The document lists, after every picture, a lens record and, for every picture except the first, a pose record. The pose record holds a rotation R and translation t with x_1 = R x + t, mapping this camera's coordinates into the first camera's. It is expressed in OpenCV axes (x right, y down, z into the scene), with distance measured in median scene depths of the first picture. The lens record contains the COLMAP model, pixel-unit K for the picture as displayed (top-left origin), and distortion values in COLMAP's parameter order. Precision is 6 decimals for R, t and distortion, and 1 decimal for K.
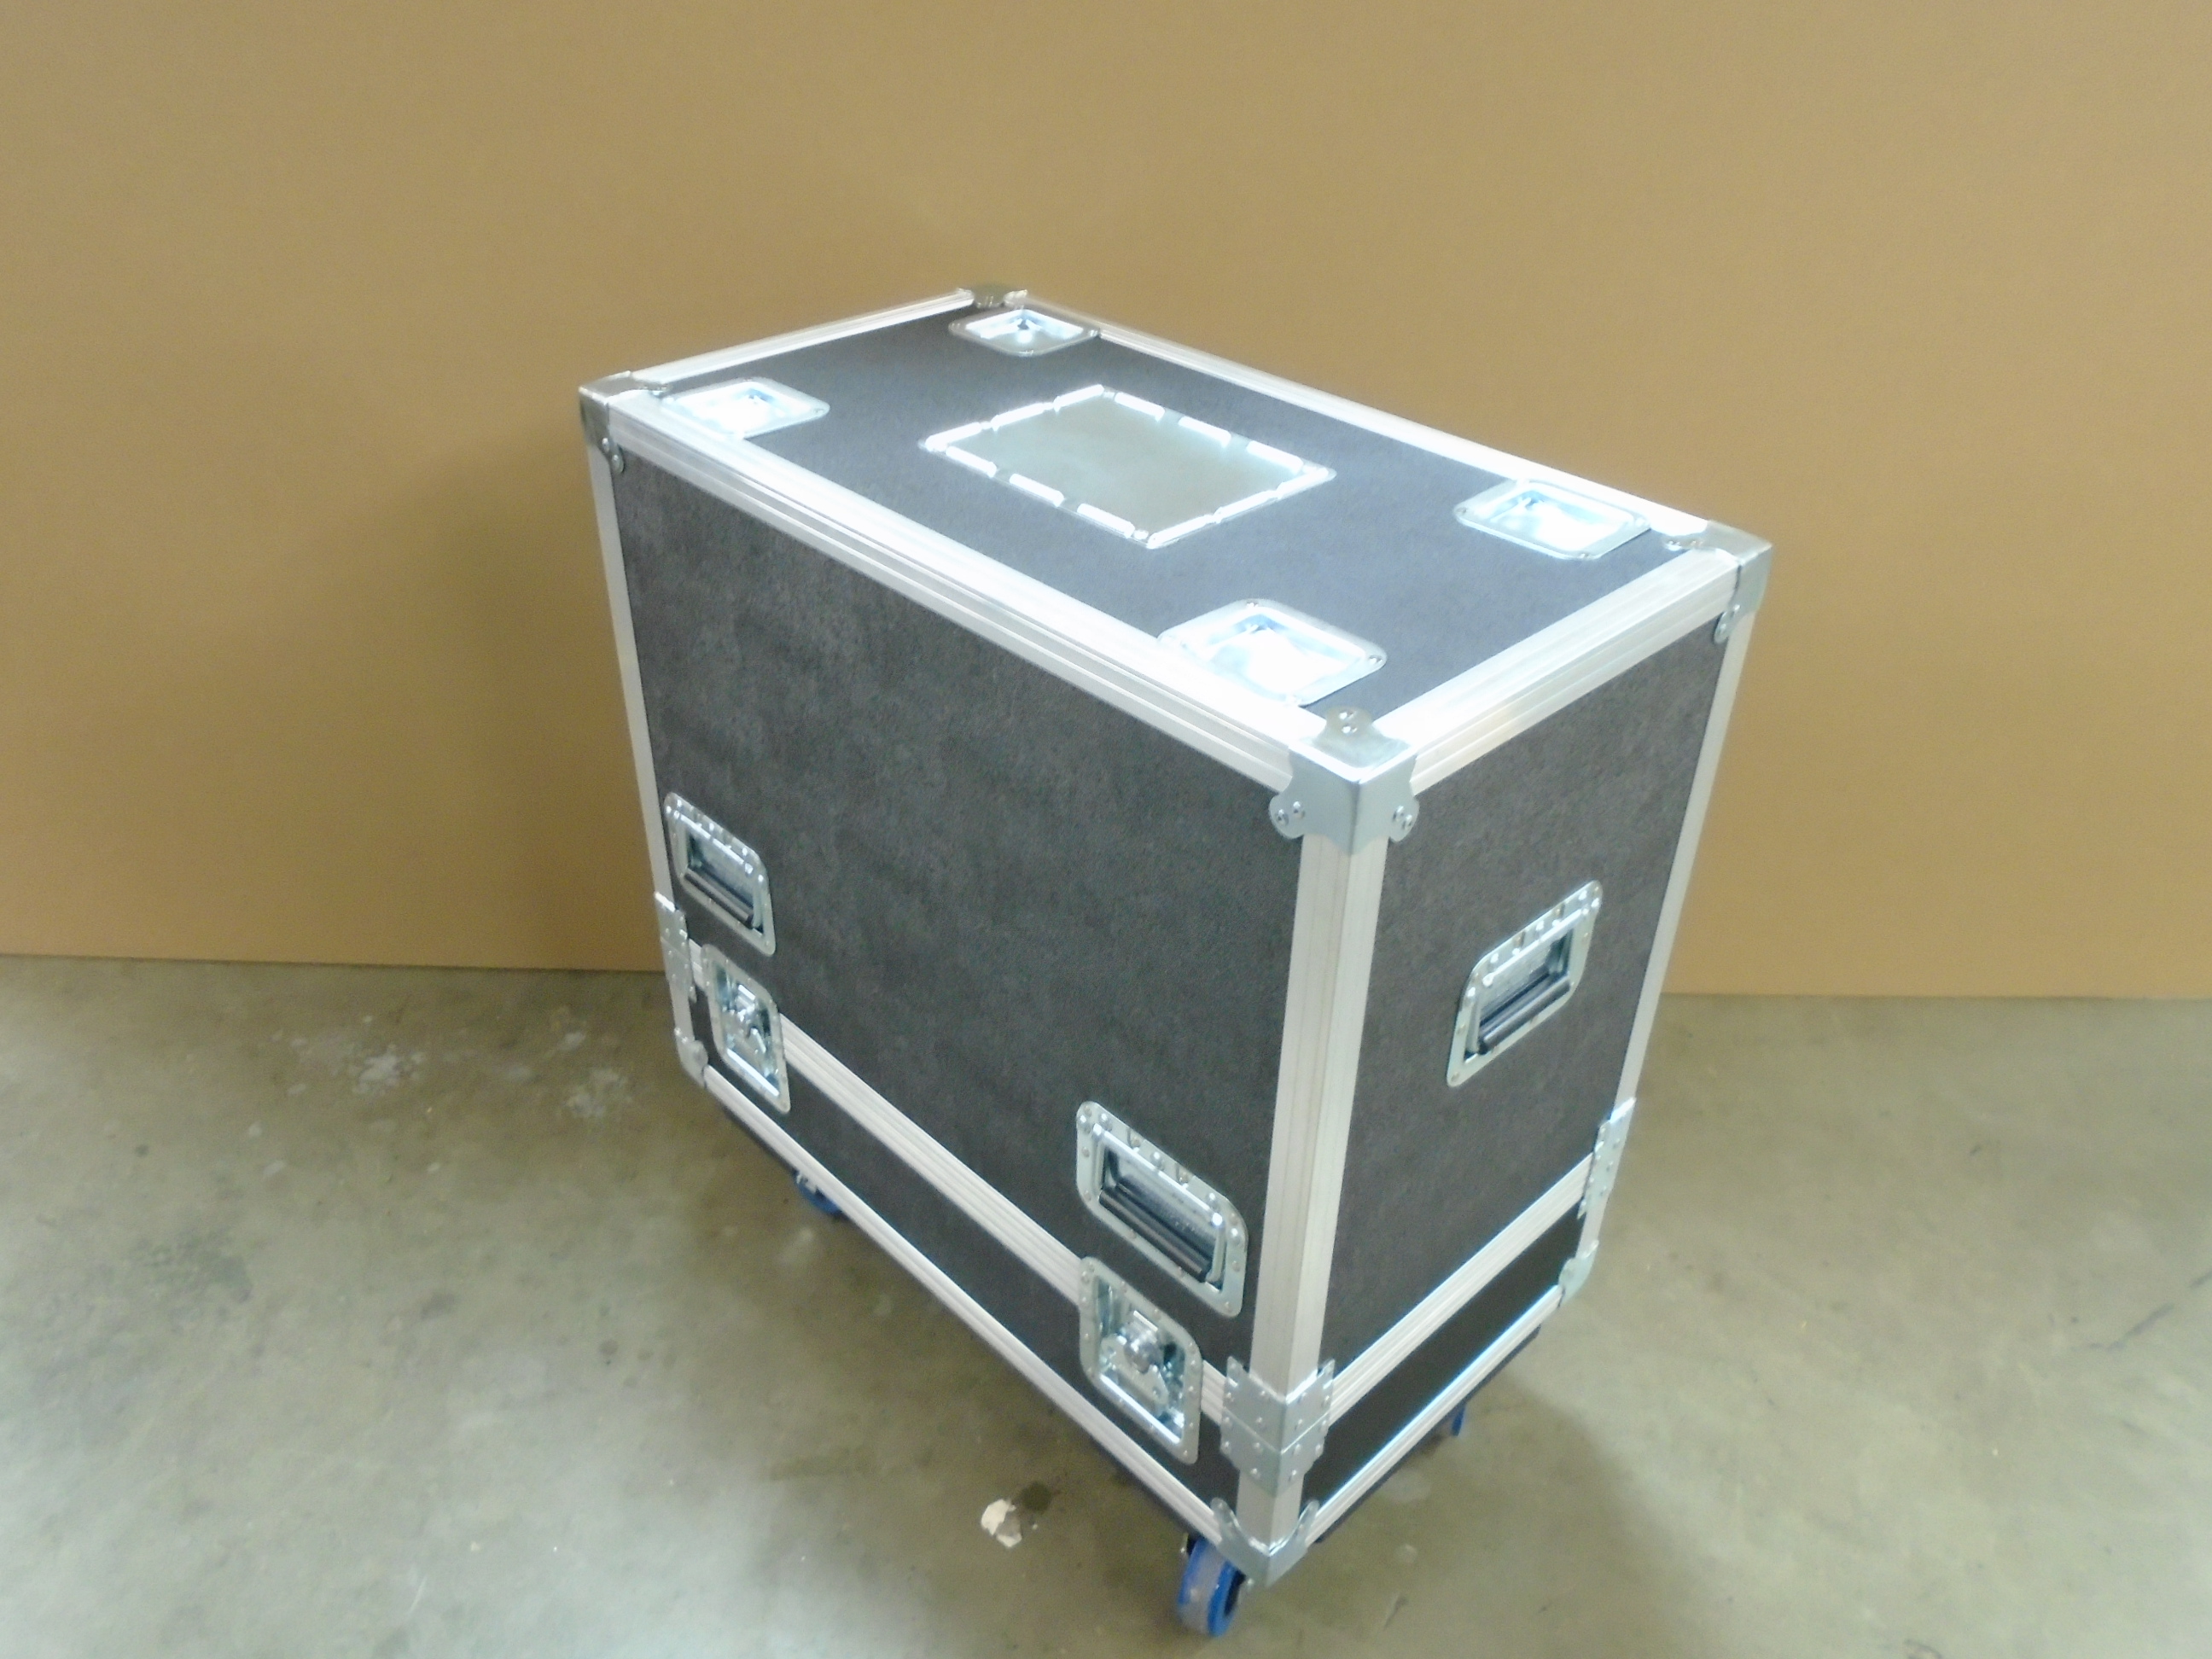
lens RADIAL K [[1715.0, 0, 1104.4], [0, 1715.0, 839.0], [0, 0, 1]] dist [-0.003867, -0.000204]
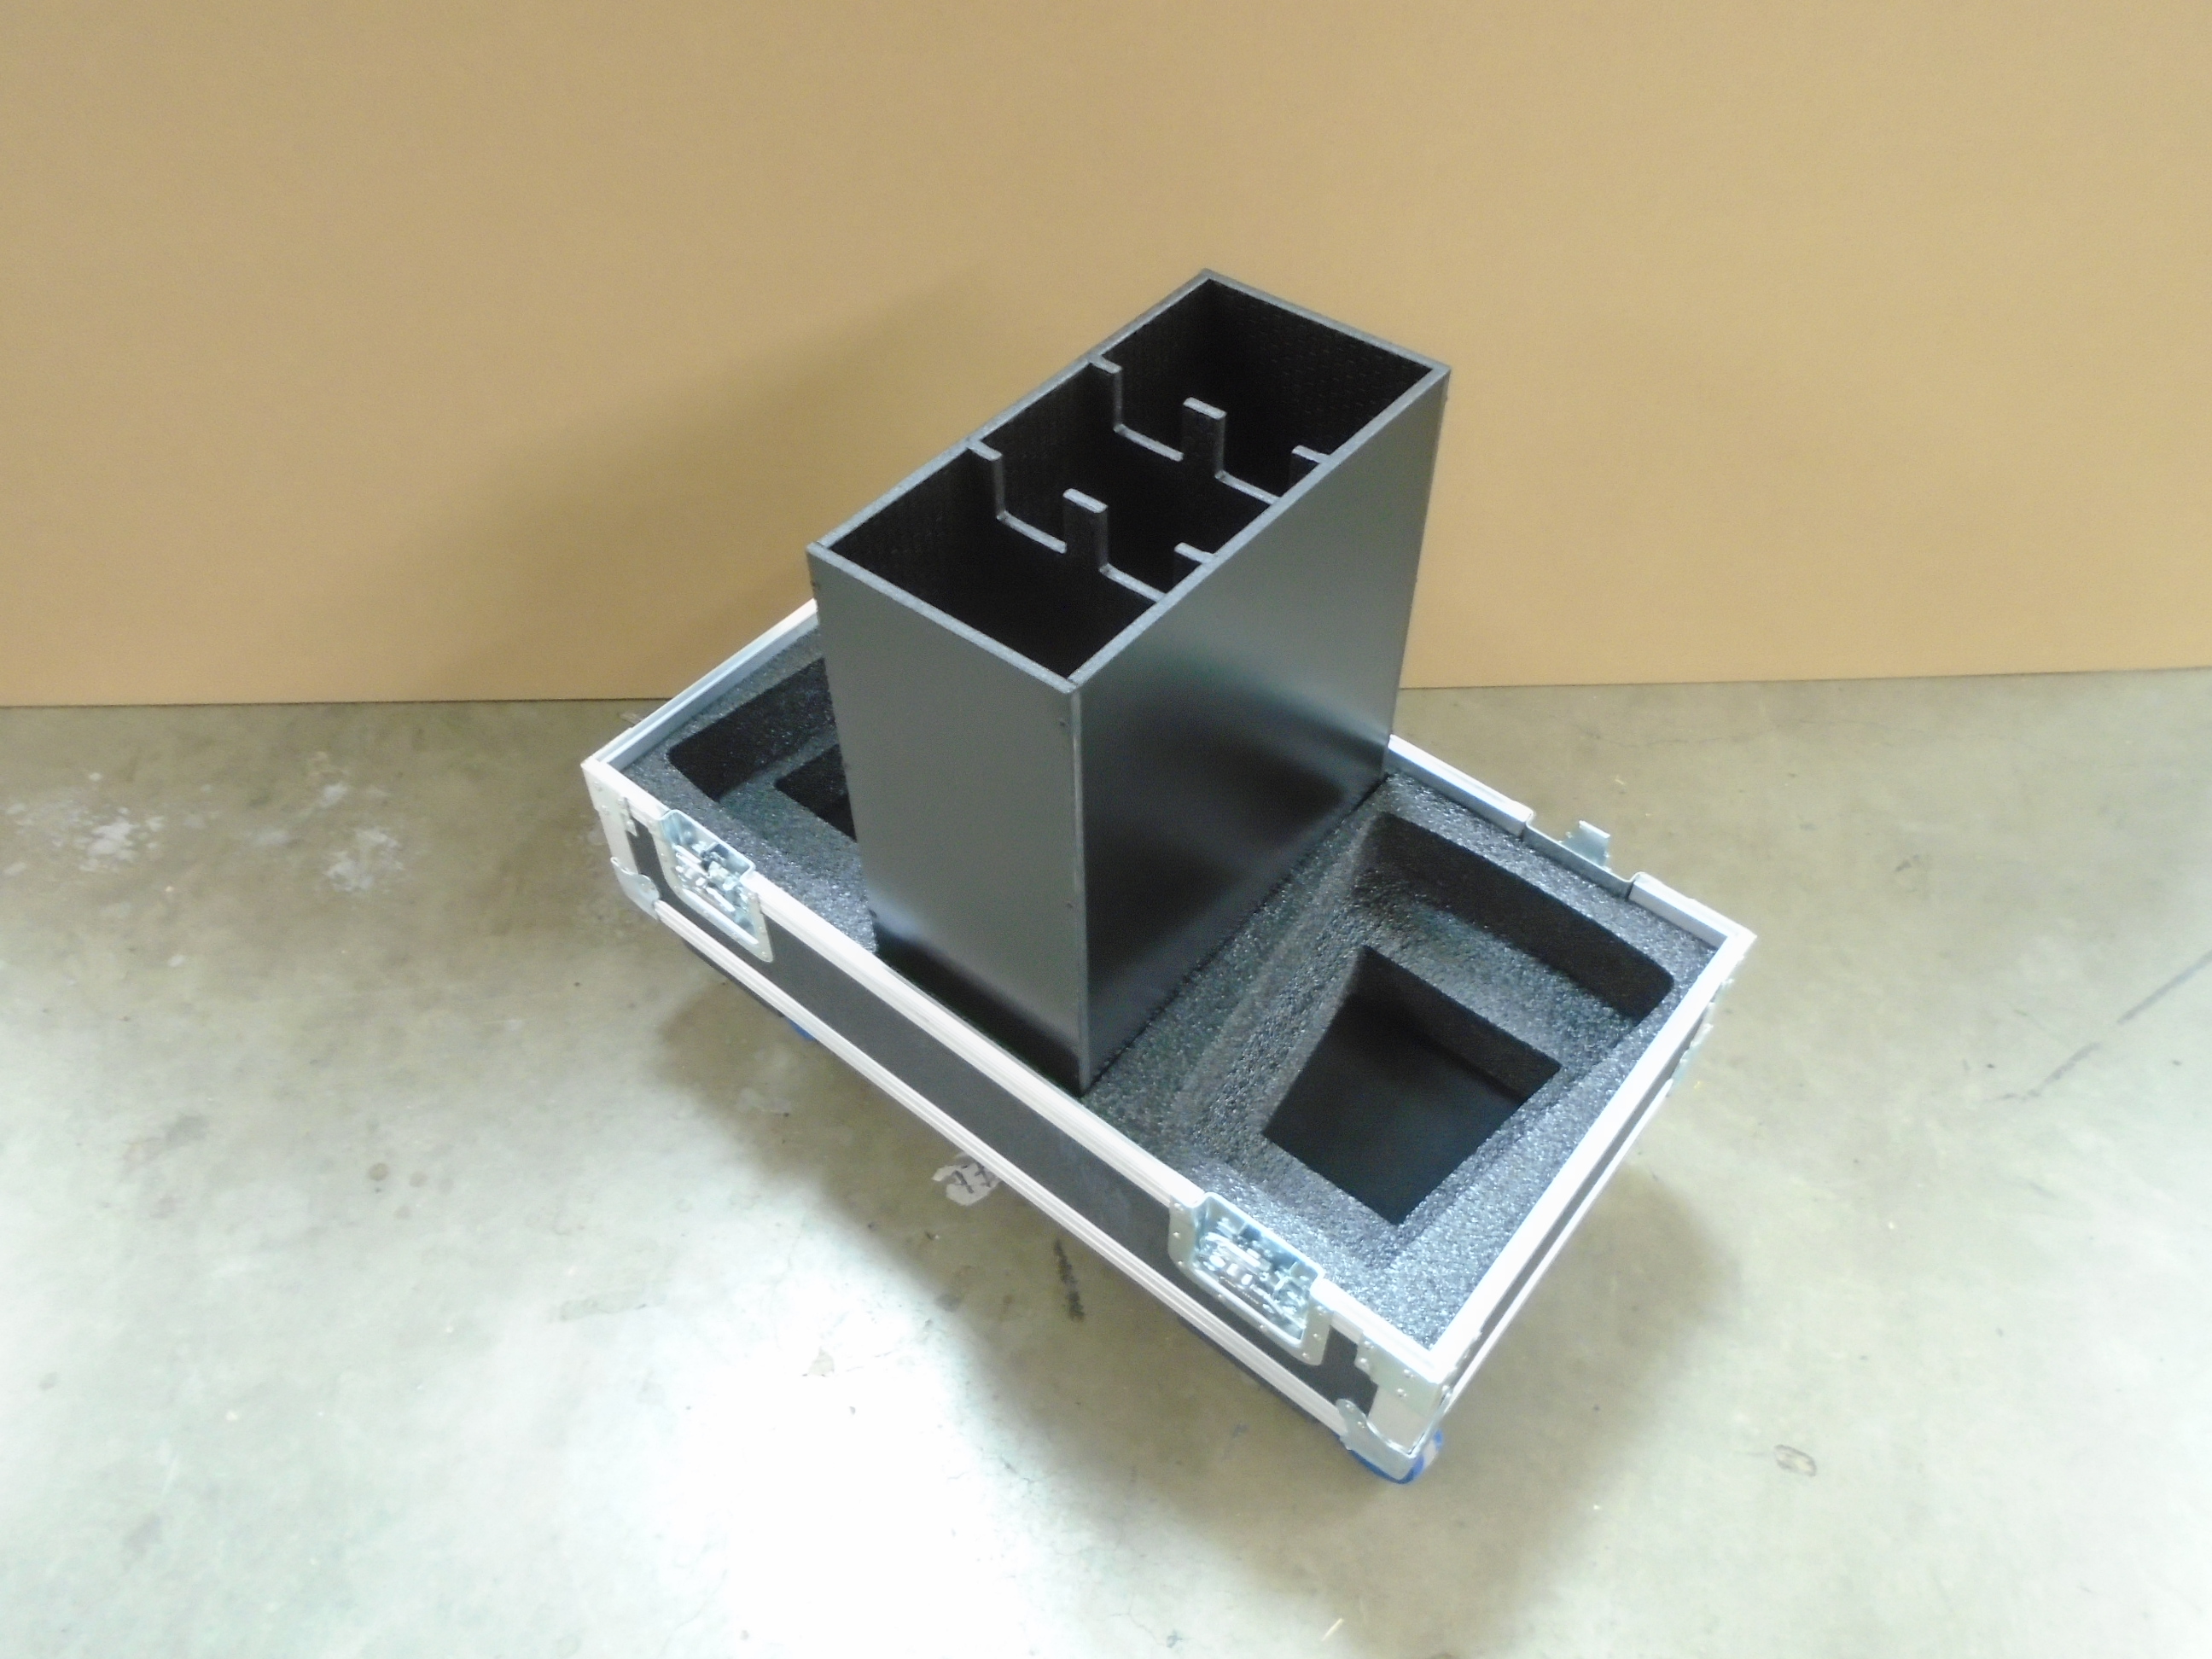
lens RADIAL K [[1716.6, 0, 1108.5], [0, 1716.6, 833.8], [0, 0, 1]] dist [-0.003811, -0.001067]
pose [[0.999015, -0.037929, 0.023015, 0.075078], [0.030582, 0.964553, 0.262110, -0.092931], [-0.032140, -0.261148, 0.964764, 0.156200]]
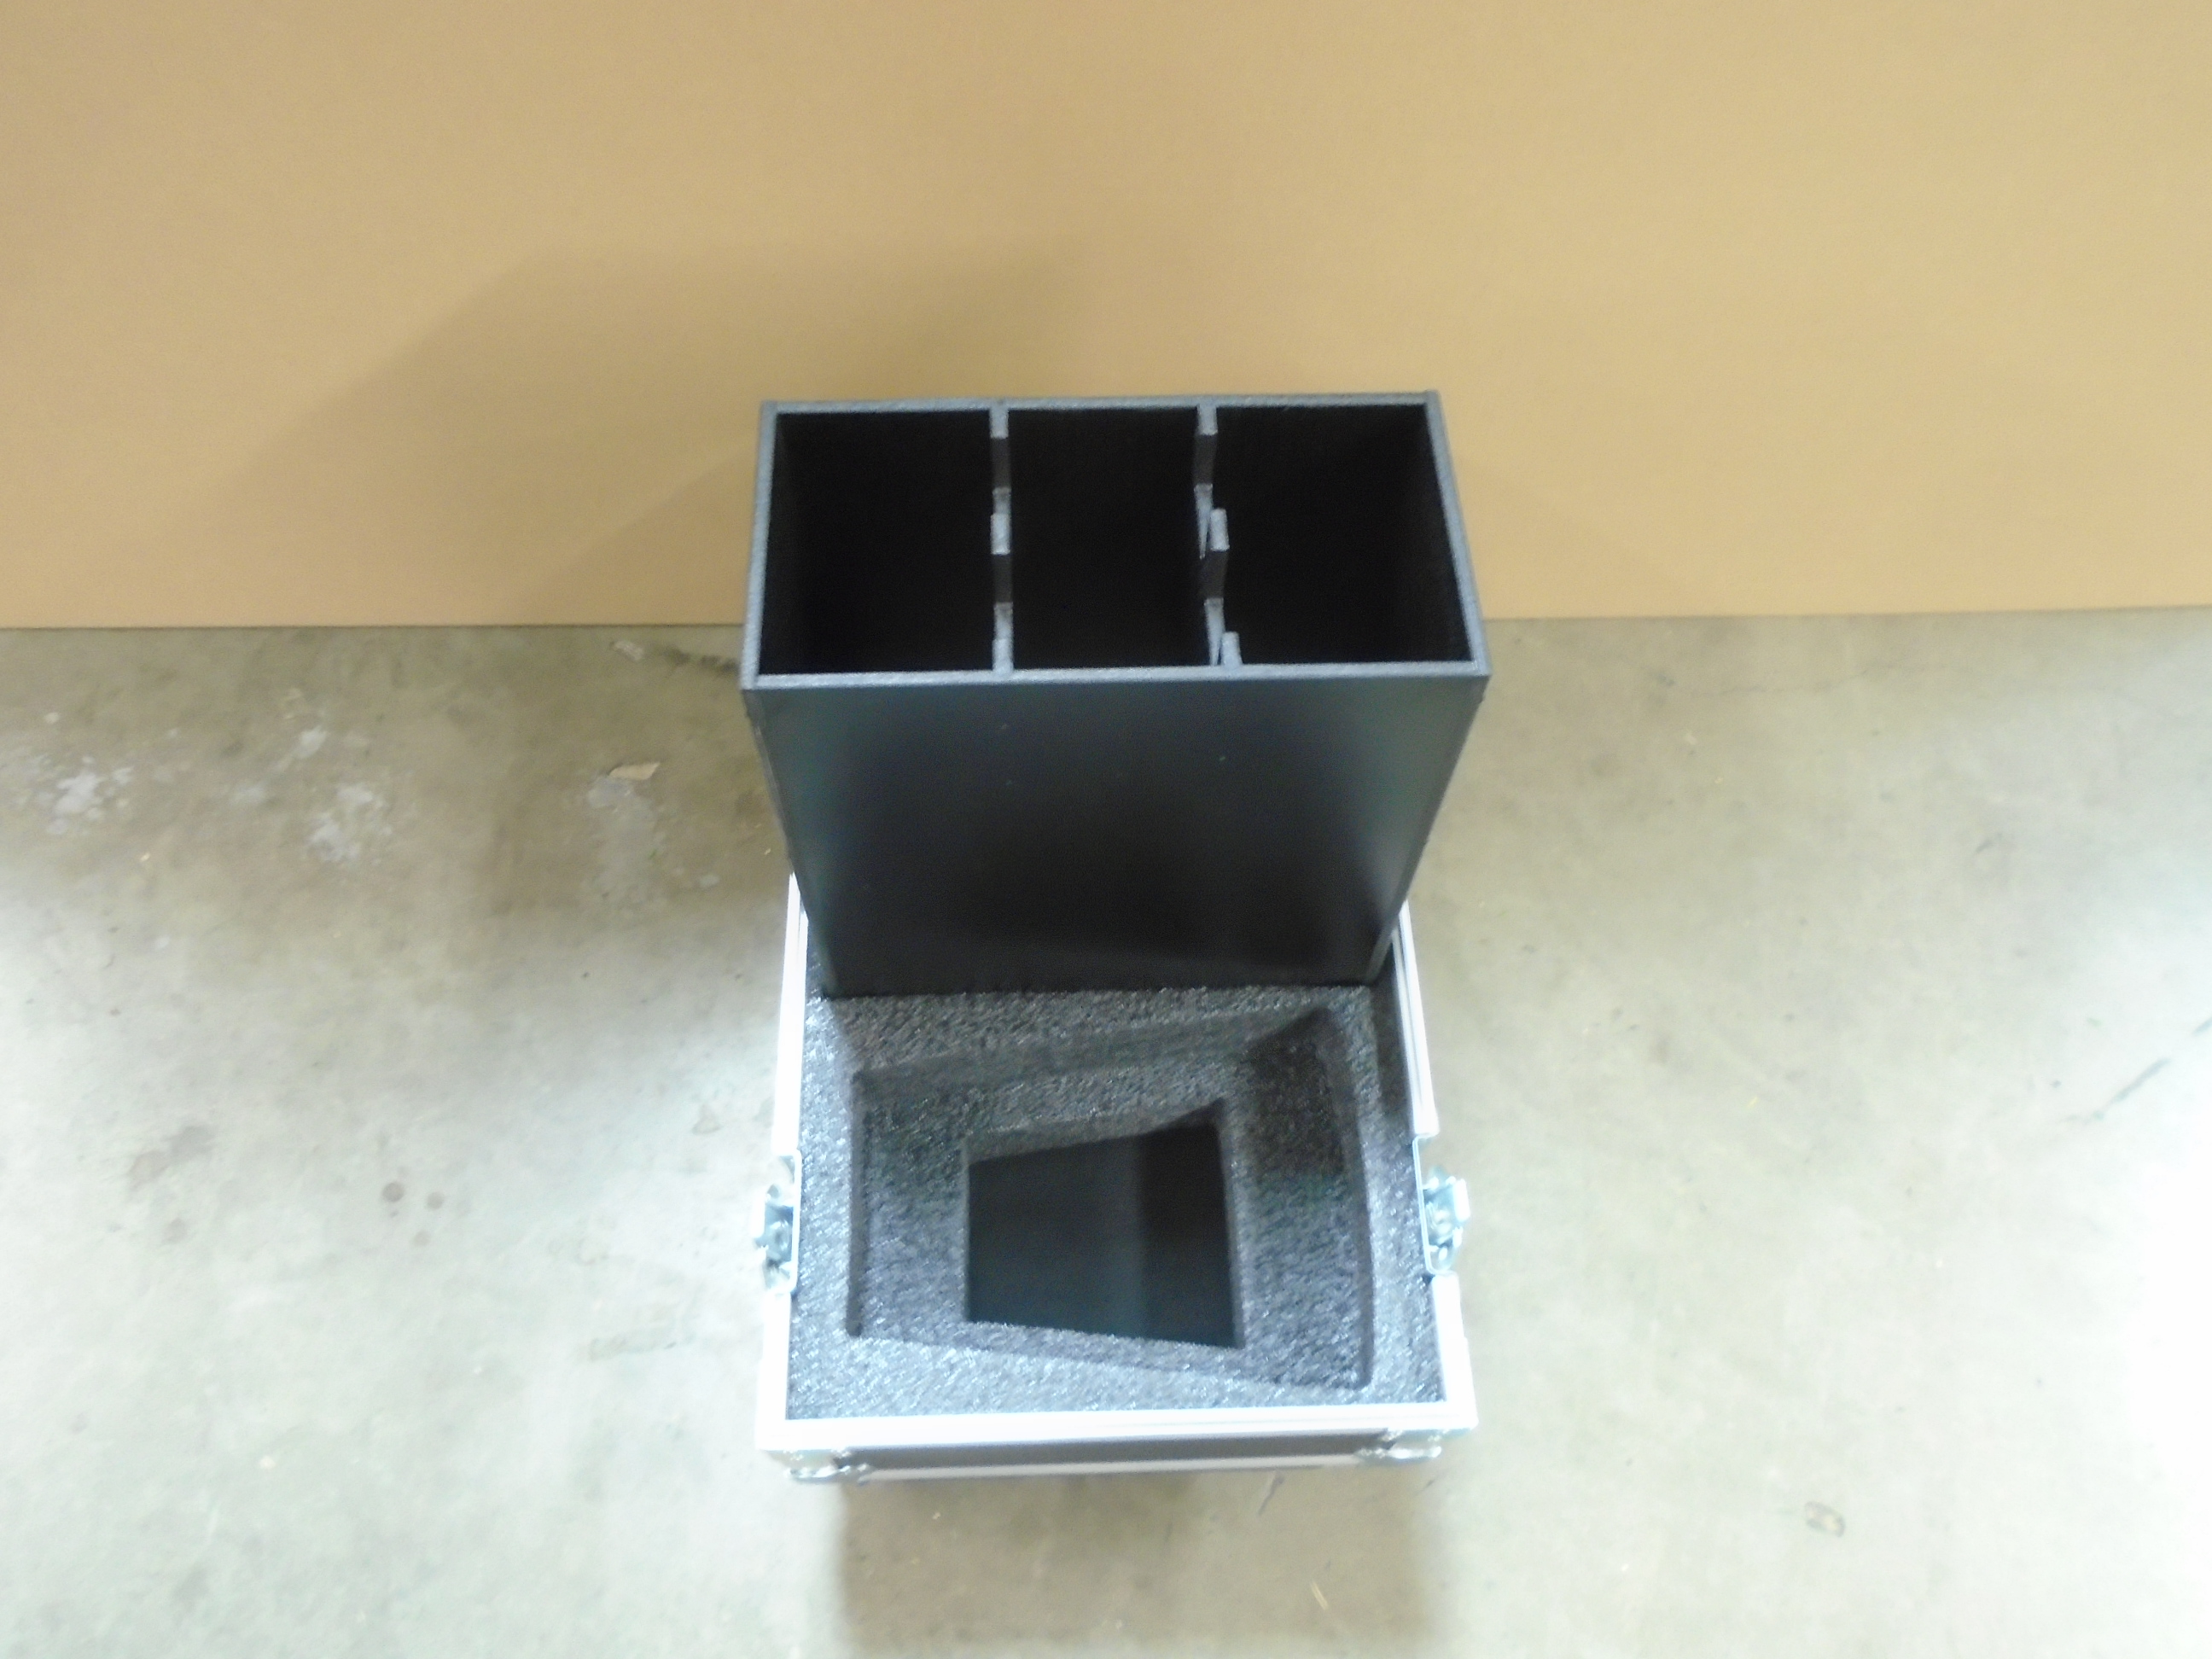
lens RADIAL K [[1716.6, 0, 1108.5], [0, 1716.6, 833.8], [0, 0, 1]] dist [-0.003811, -0.001067]
pose [[0.999371, -0.030559, 0.018015, 0.061963], [0.018556, 0.883151, 0.468721, -0.253094], [-0.030234, -0.468092, 0.883162, 0.284028]]
